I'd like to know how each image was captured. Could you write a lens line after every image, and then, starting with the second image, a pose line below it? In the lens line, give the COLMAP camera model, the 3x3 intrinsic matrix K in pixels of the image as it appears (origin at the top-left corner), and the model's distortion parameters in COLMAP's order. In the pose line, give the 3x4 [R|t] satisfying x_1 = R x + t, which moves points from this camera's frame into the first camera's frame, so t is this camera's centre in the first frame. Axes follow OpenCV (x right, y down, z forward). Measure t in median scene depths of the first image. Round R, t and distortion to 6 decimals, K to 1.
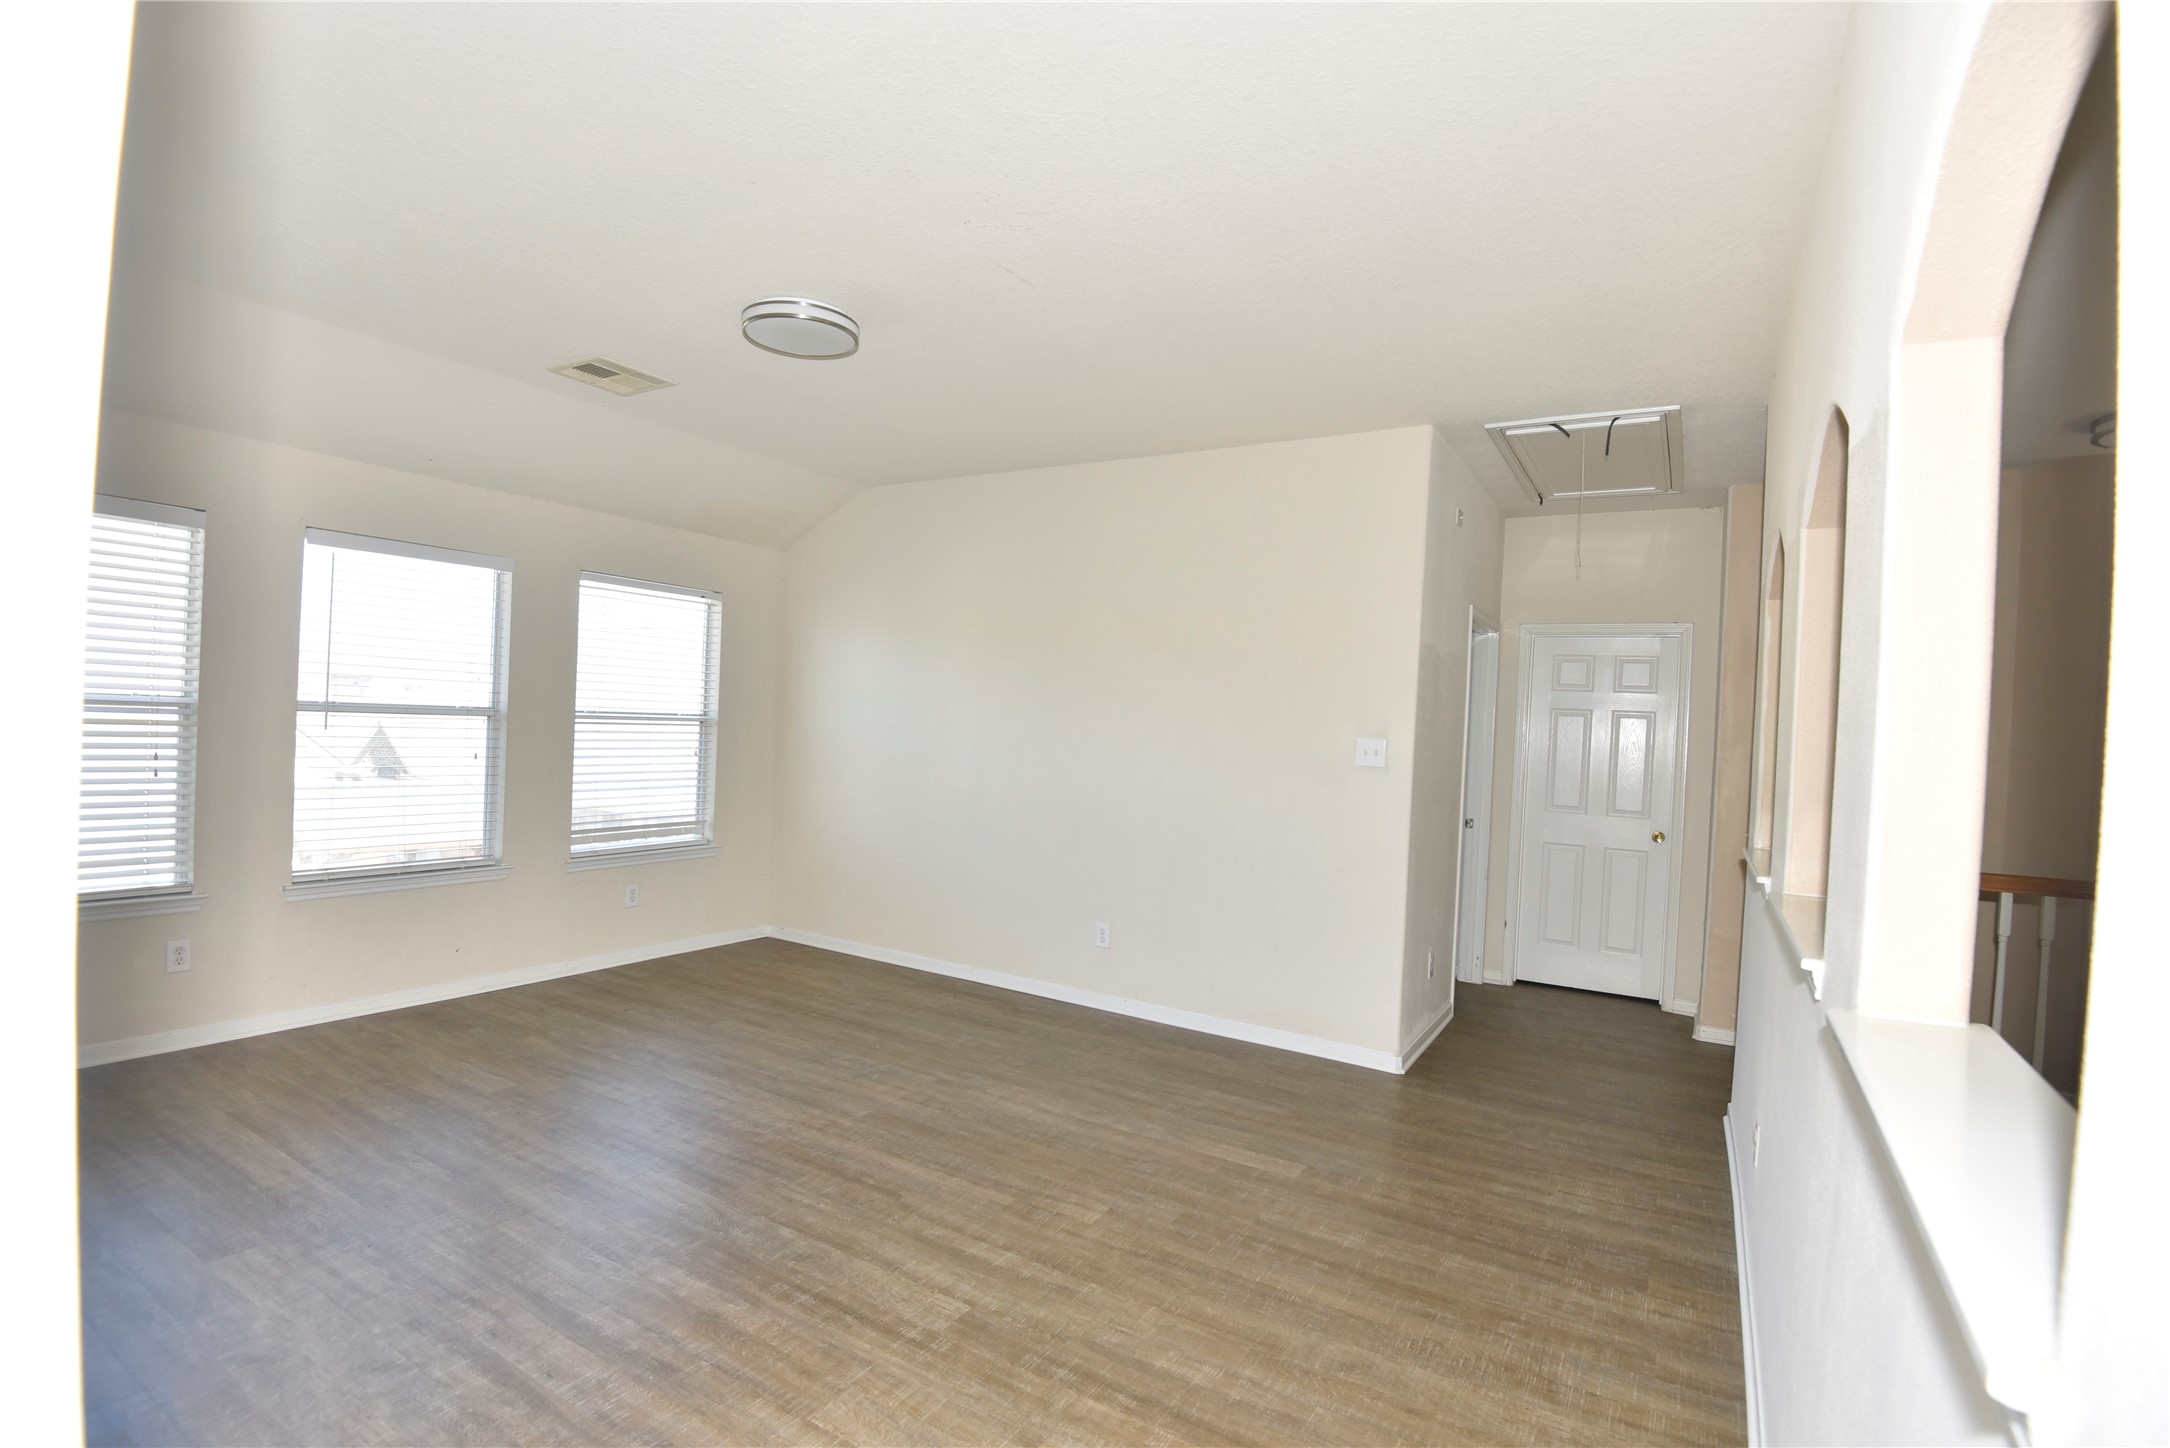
lens RADIAL K [[1001.7, 0, 1089.8], [0, 1001.7, 731.4], [0, 0, 1]] dist [-0.025226, -0.011845]
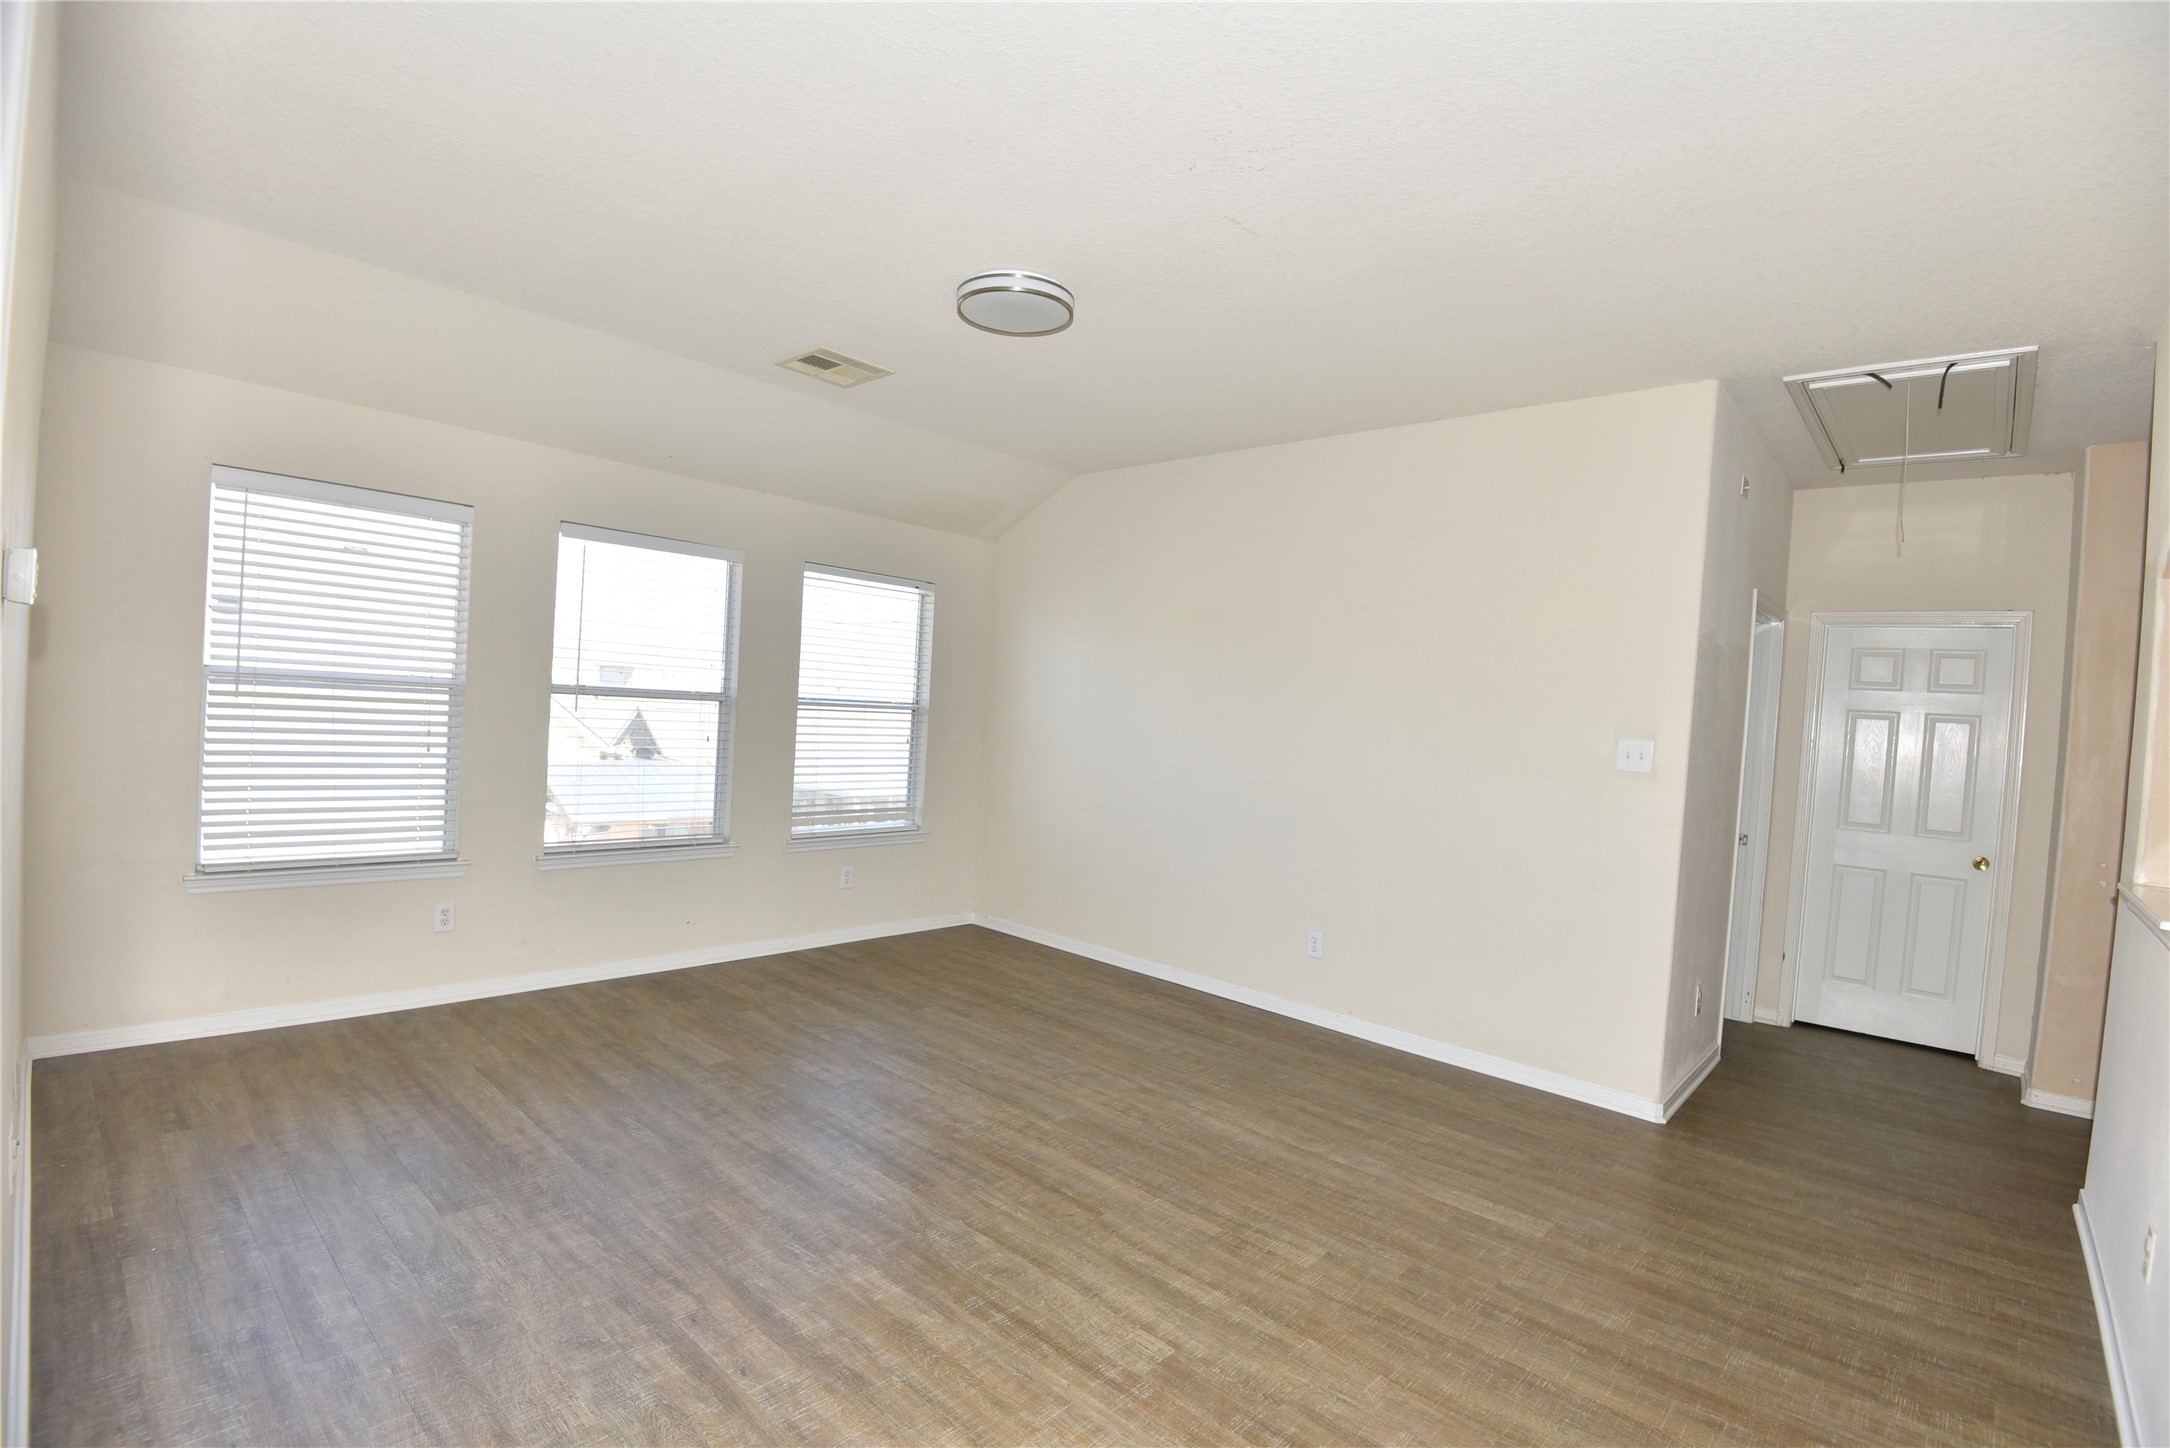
lens RADIAL K [[1001.7, 0, 1091.2], [0, 1001.7, 729.8], [0, 0, 1]] dist [-0.025226, -0.011845]
pose [[0.980207, 0.019187, -0.197042, -0.019449], [-0.018466, 0.999814, 0.005496, 0.003207], [0.197111, -0.001748, 0.980380, 0.065222]]
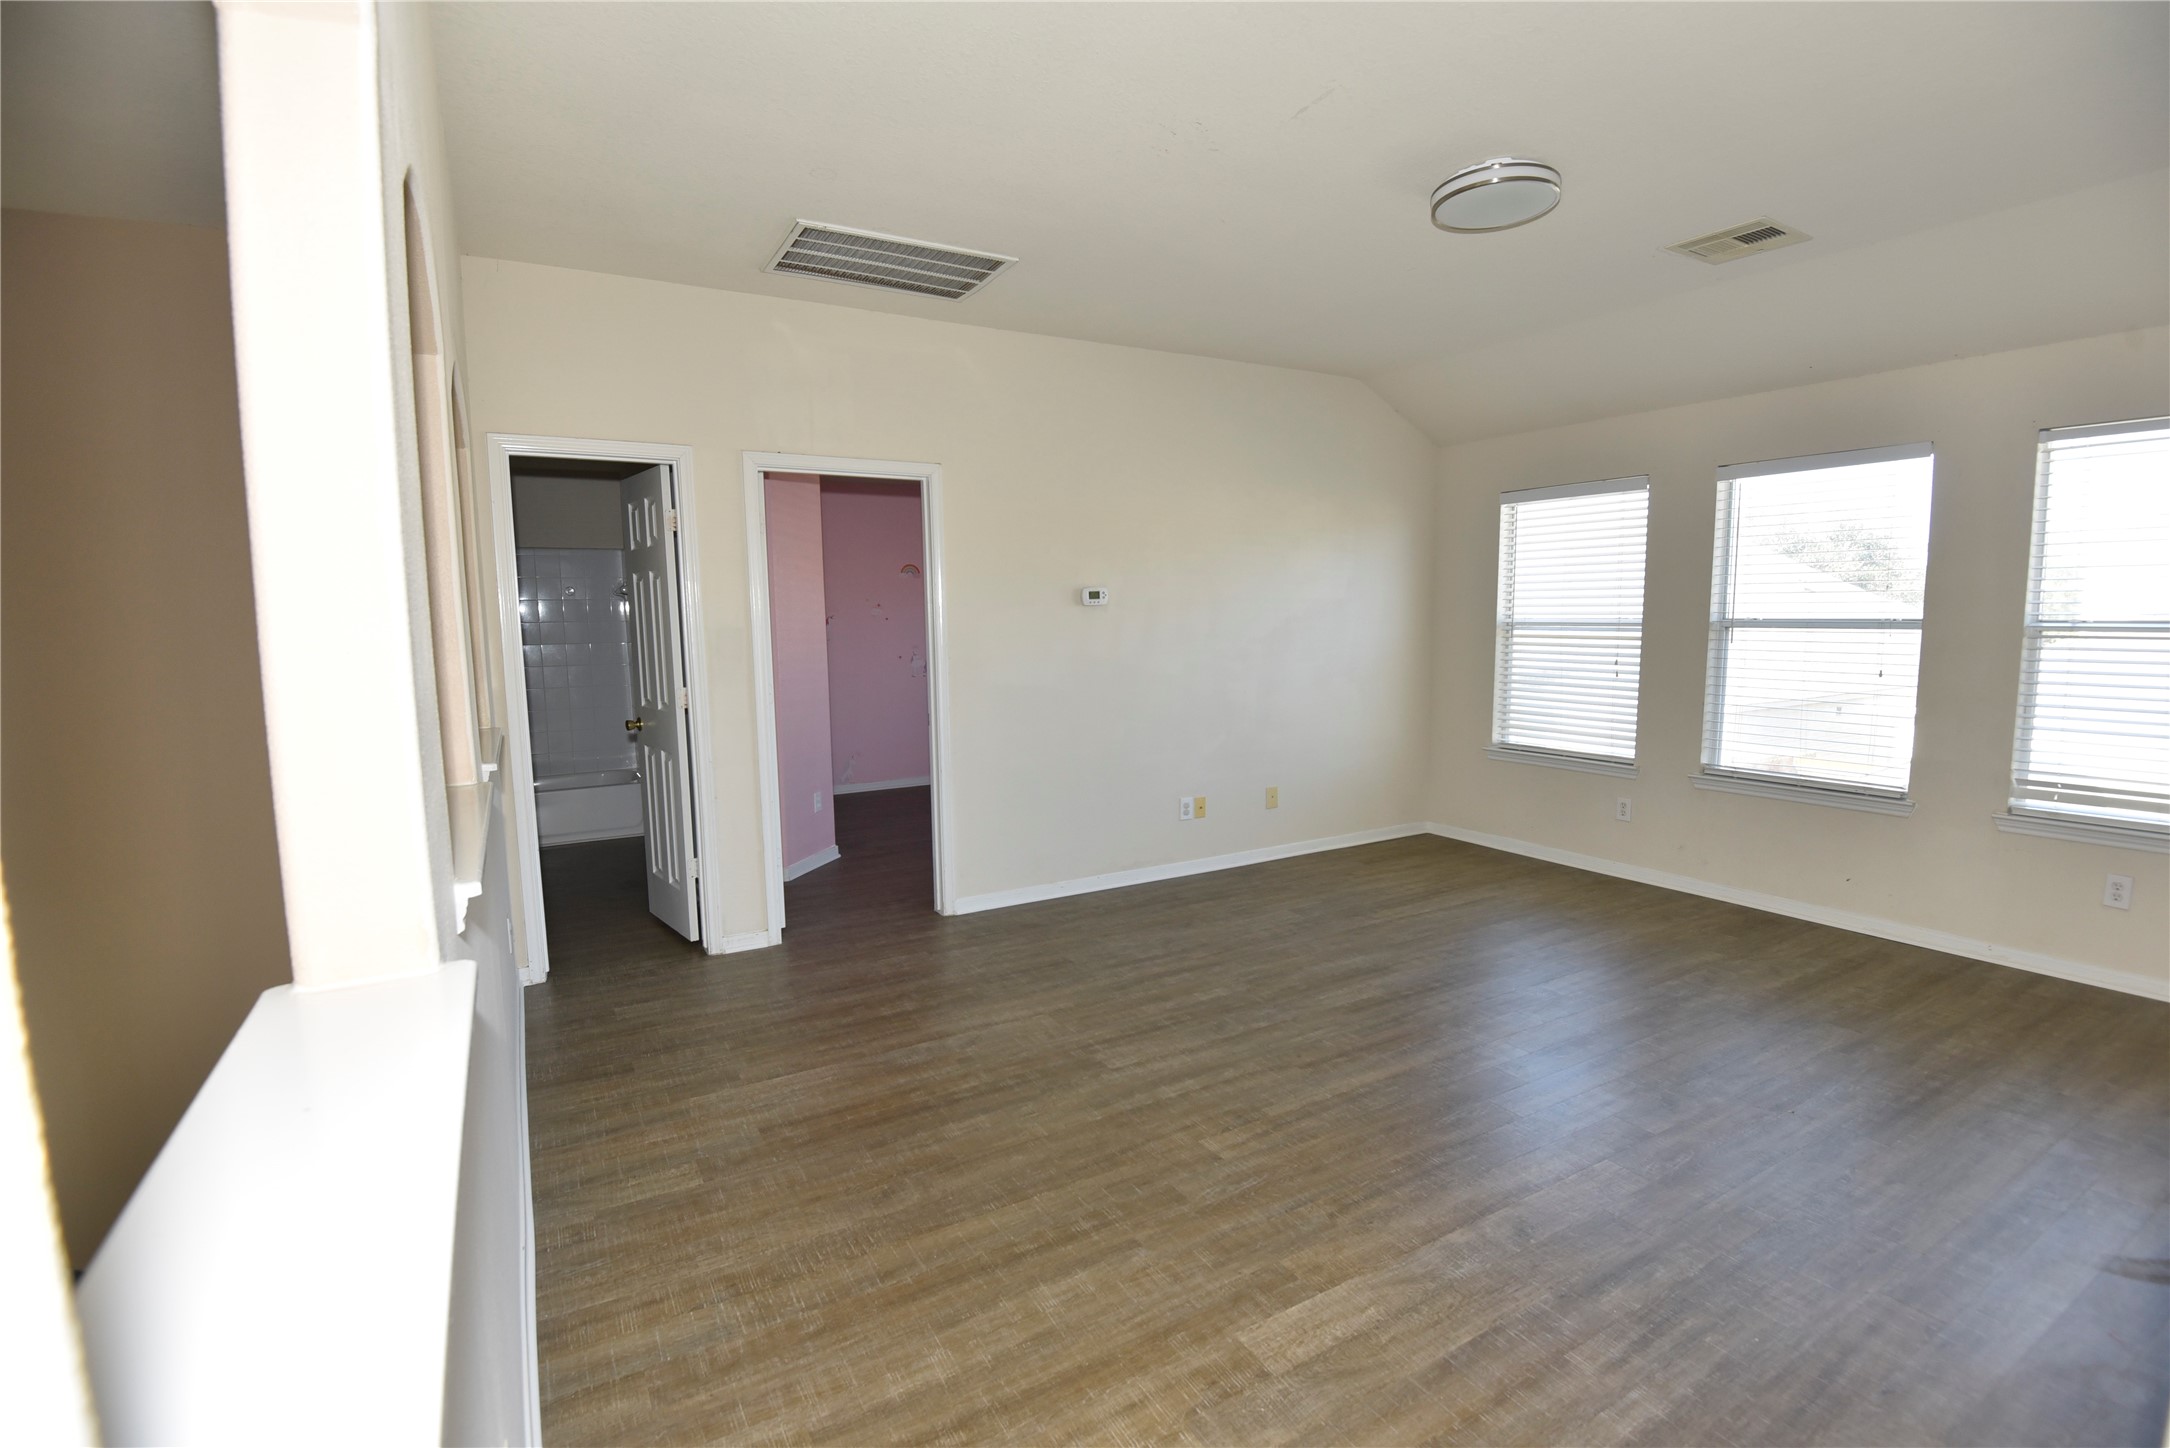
lens RADIAL K [[1001.7, 0, 1082.7], [0, 1001.7, 725.4], [0, 0, 1]] dist [-0.025226, -0.011845]
pose [[-0.488191, 0.058643, -0.870765, 0.738780], [-0.017616, 0.996875, 0.077012, 0.022489], [0.872559, 0.052936, -0.485632, 1.150642]]
